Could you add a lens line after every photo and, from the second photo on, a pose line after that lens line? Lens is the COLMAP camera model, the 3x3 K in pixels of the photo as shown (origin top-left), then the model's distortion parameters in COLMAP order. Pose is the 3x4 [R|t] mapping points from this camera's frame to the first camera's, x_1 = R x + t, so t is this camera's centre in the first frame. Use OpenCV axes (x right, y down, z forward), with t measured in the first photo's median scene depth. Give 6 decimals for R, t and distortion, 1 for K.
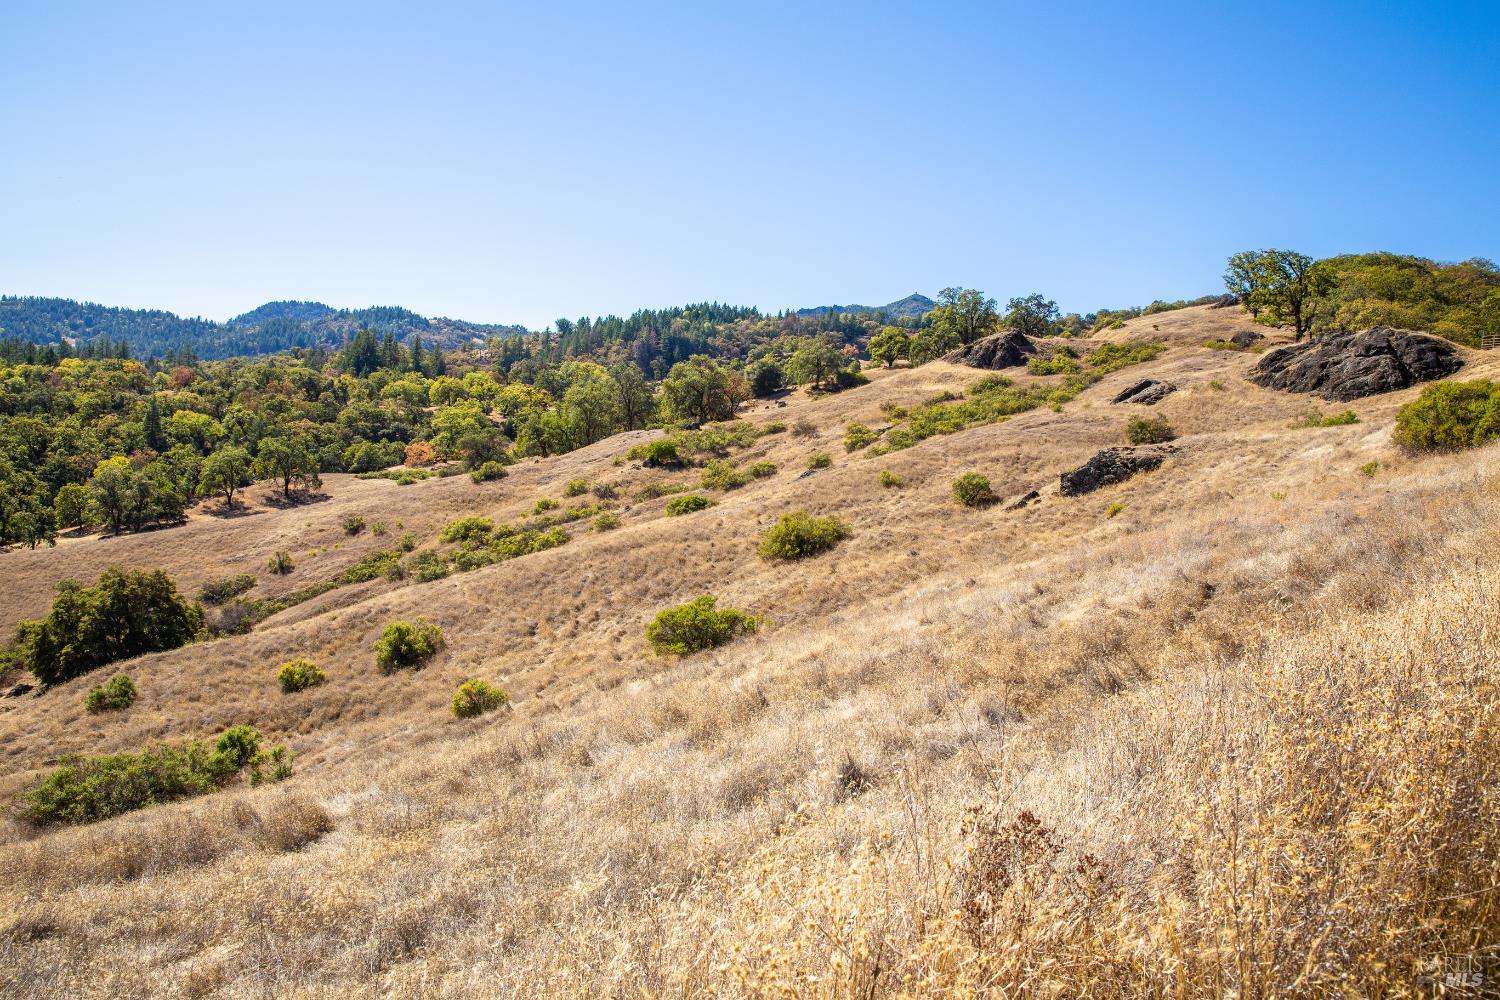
lens RADIAL K [[1045.4, 0, 750.0], [0, 1045.4, 500.0], [0, 0, 1]] dist [-0.110807, 0.106254]
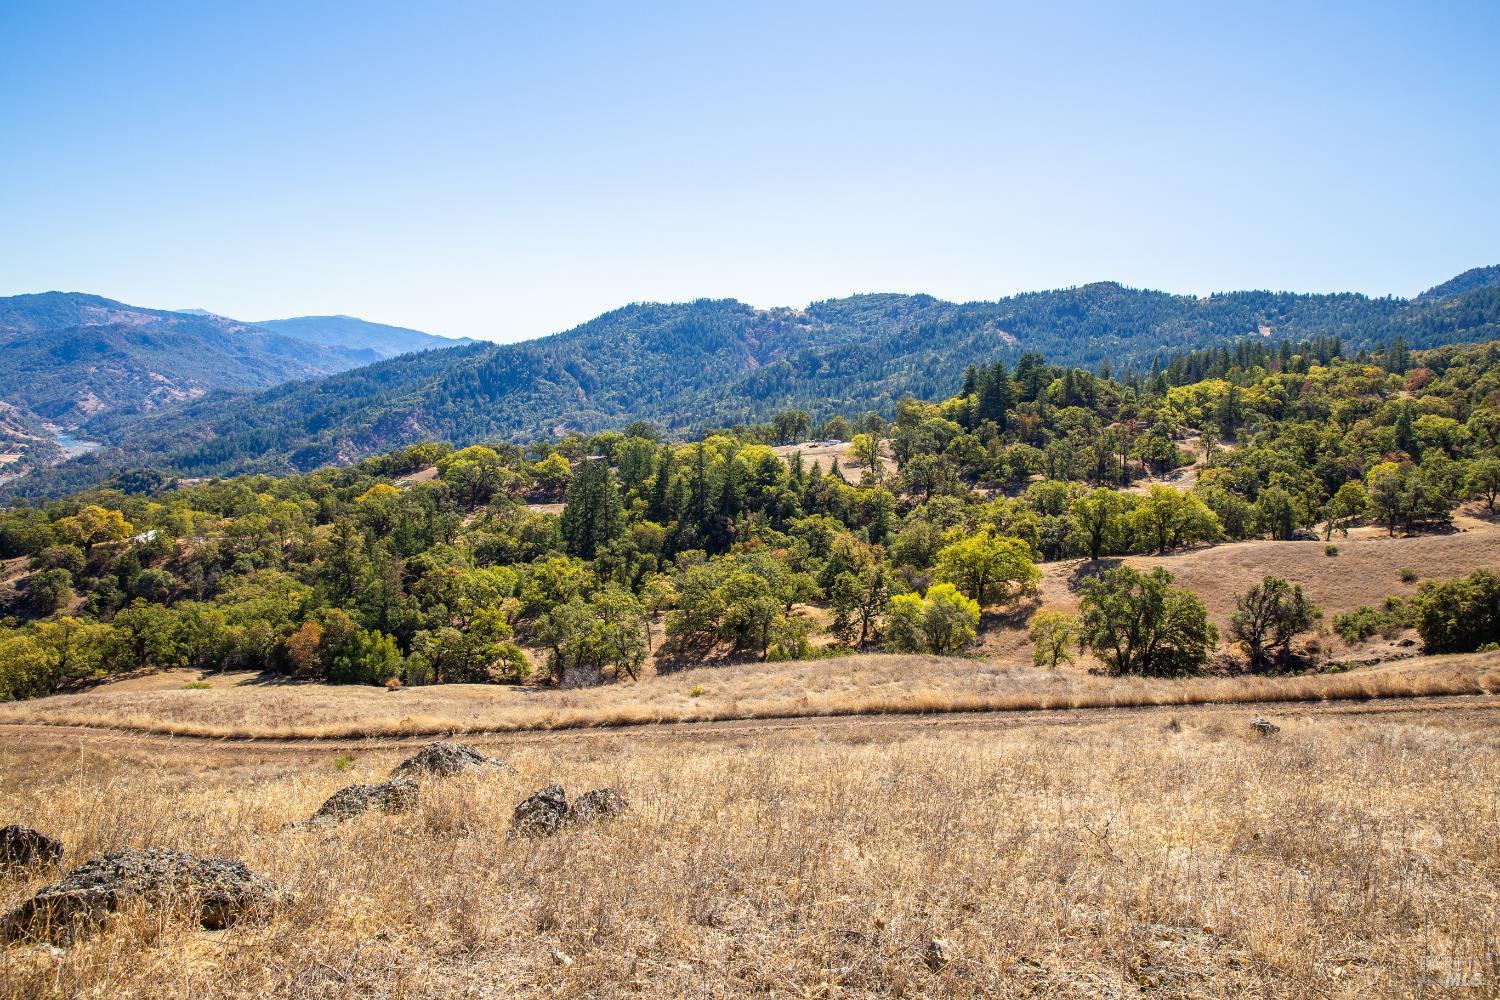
lens RADIAL K [[1045.4, 0, 750.0], [0, 1045.4, 500.0], [0, 0, 1]] dist [-0.110807, 0.106254]
pose [[0.504222, 0.064202, -0.861184, 0.018476], [-0.045996, 0.997814, 0.047457, -0.013118], [0.862348, 0.015682, 0.506073, -0.156466]]
